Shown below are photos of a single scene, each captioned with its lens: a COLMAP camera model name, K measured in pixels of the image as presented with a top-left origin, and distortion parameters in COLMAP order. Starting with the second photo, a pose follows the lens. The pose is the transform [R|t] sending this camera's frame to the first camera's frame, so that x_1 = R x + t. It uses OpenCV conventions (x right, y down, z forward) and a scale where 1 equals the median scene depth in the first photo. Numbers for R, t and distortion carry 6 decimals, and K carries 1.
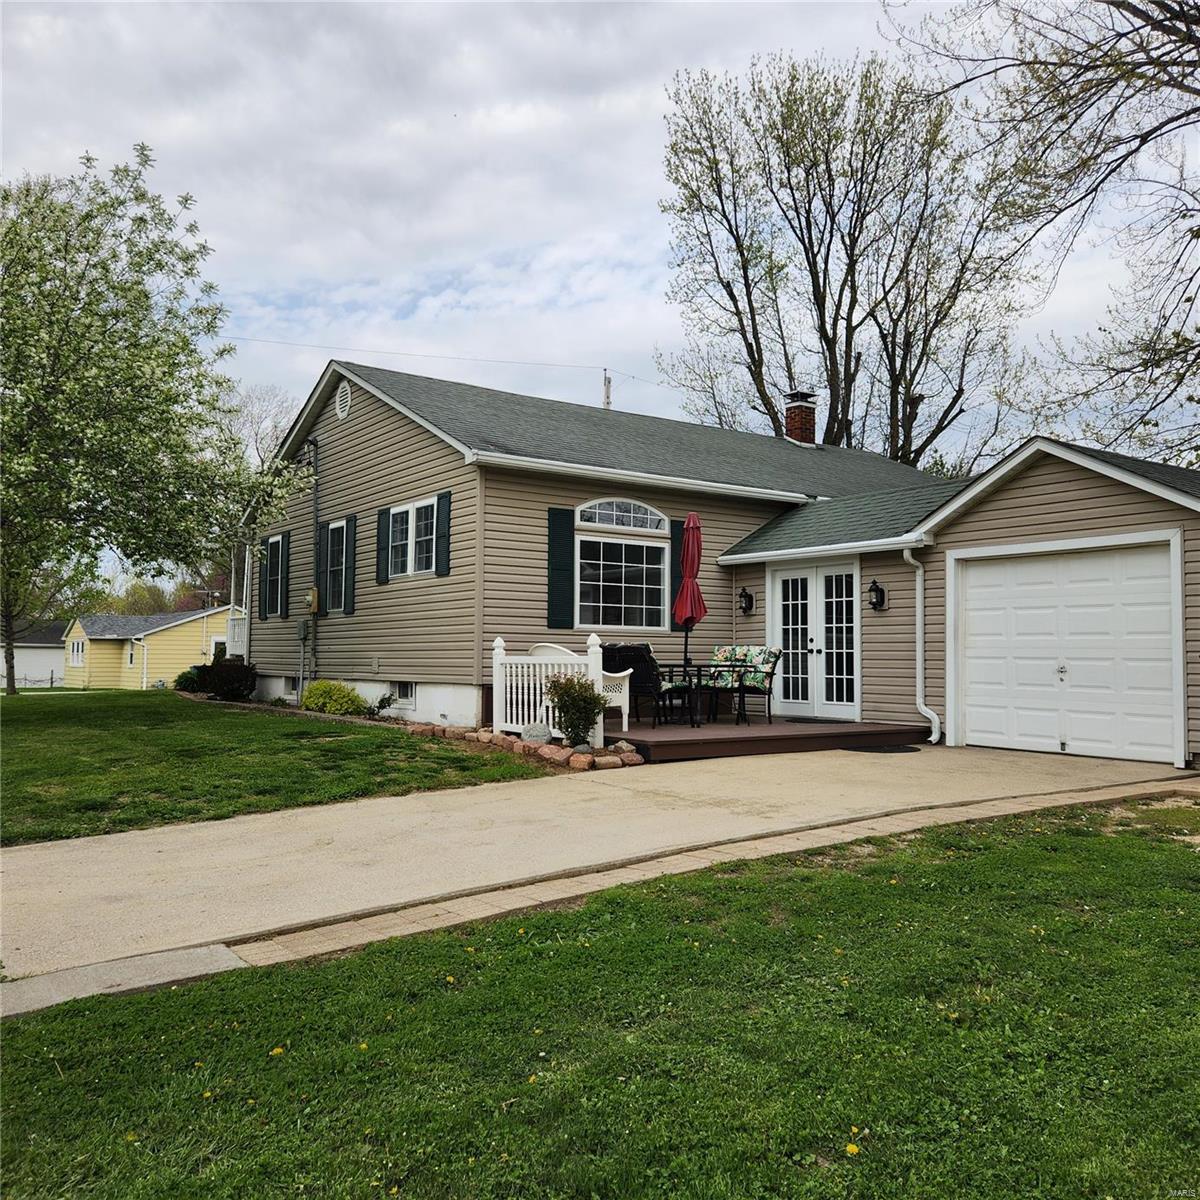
lens RADIAL K [[1067.2, 0, 613.9], [0, 1067.2, 595.3], [0, 0, 1]] dist [0.096196, -0.110708]
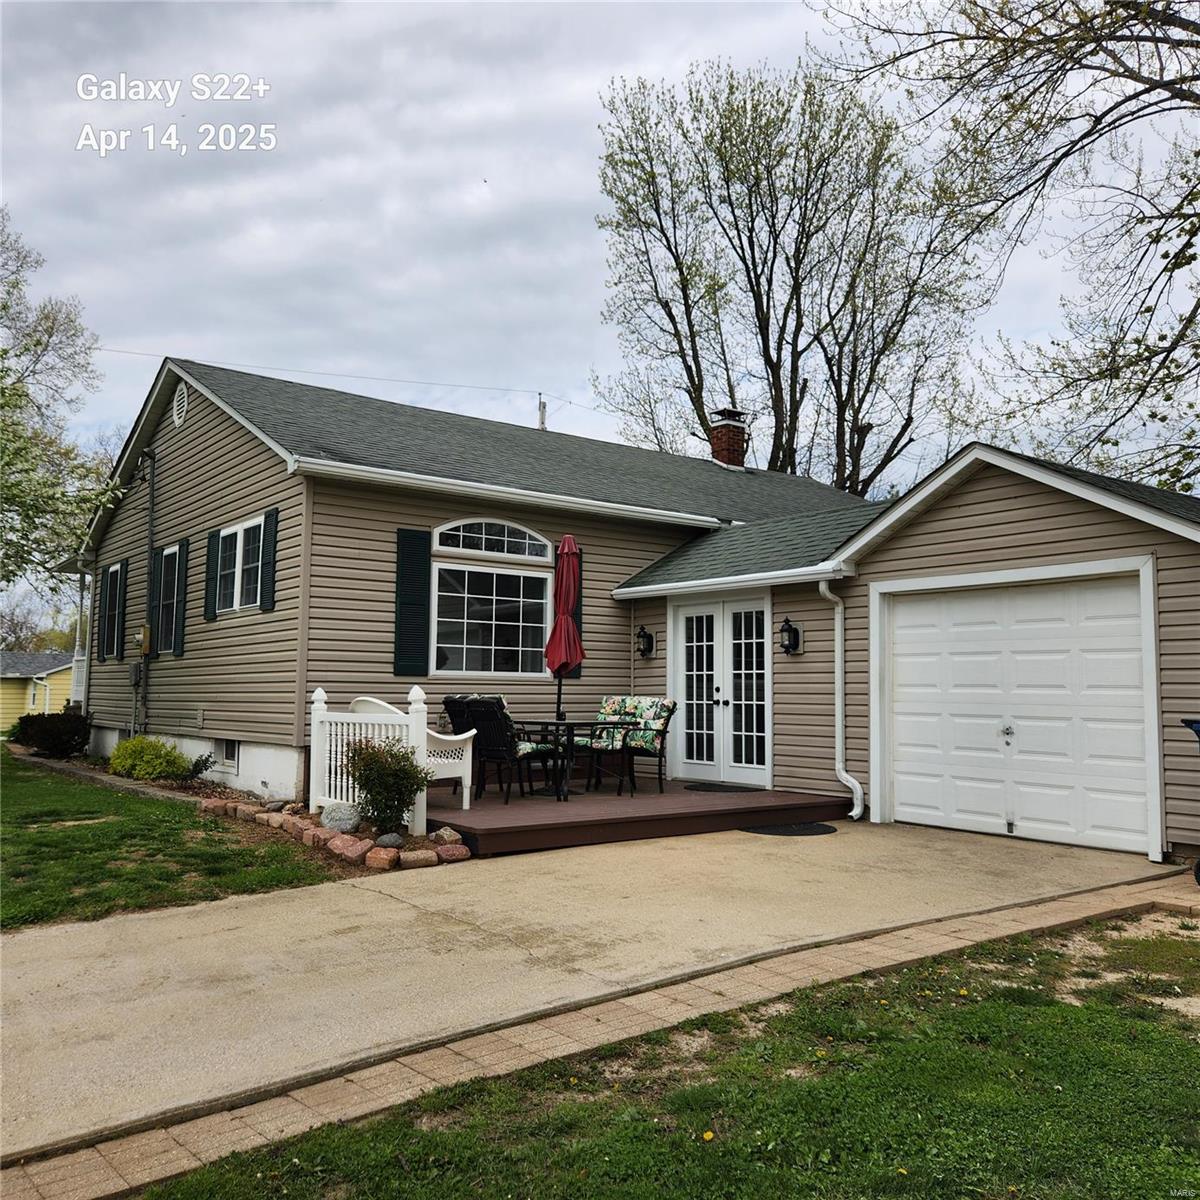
lens RADIAL K [[1067.2, 0, 613.9], [0, 1067.2, 595.3], [0, 0, 1]] dist [0.096196, -0.110708]
pose [[0.999472, 0.004262, 0.032218, 0.071540], [-0.003184, 0.999436, -0.033436, -0.003289], [-0.032342, 0.033316, 0.998921, 0.153375]]
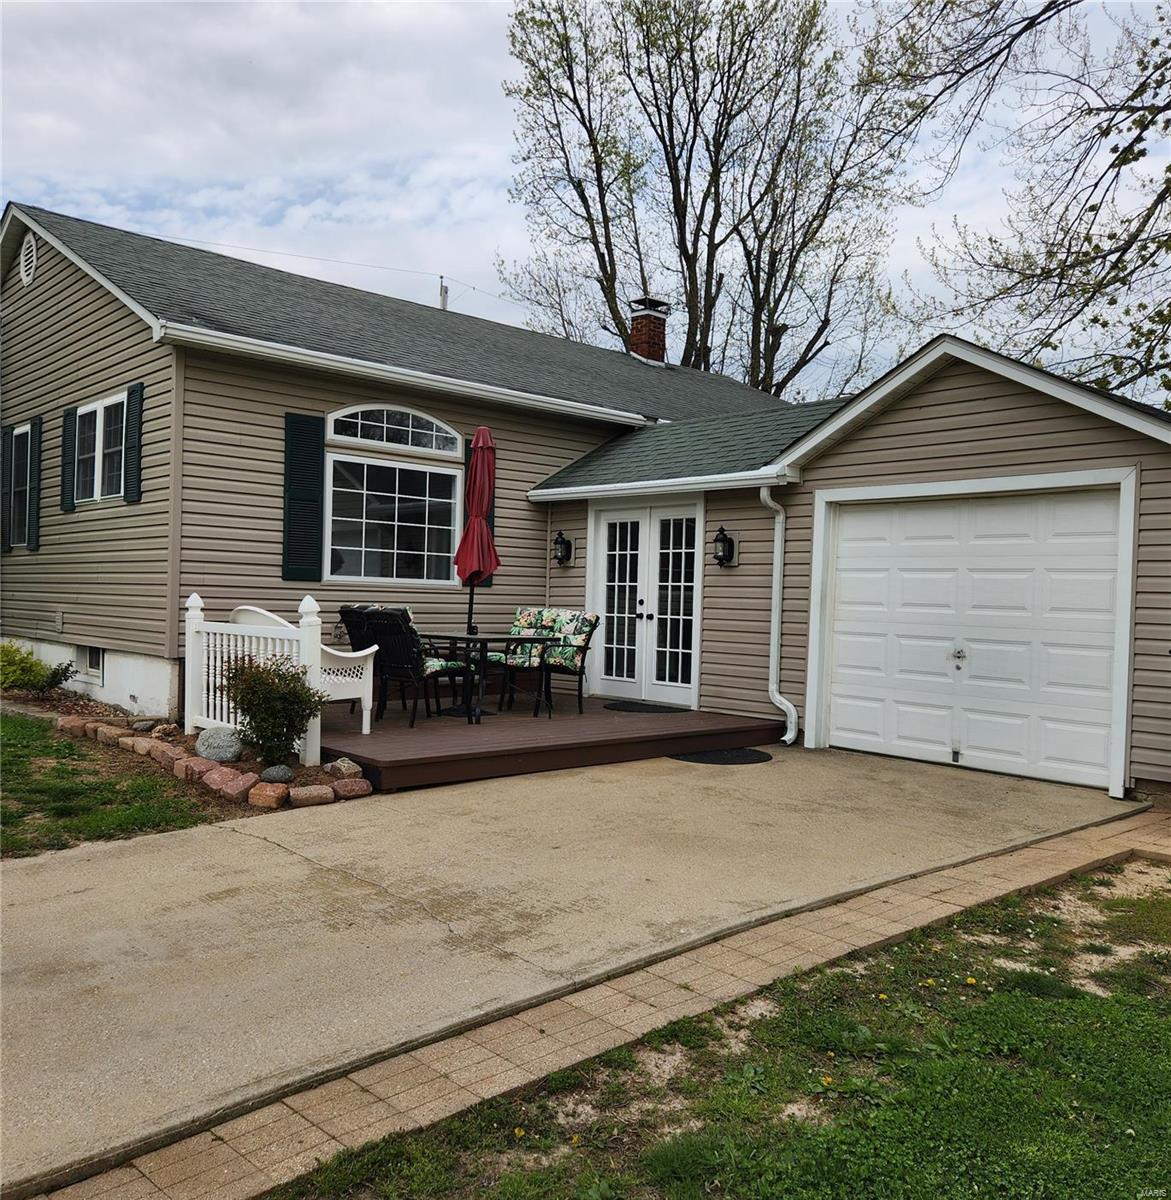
lens RADIAL K [[1063.3, 0, 600.5], [0, 1063.3, 606.2], [0, 0, 1]] dist [0.090050, -0.099172]
pose [[0.992848, 0.019138, 0.117844, 0.060537], [-0.027195, 0.997372, 0.067148, -0.005664], [-0.116249, -0.069873, 0.990759, 0.224388]]
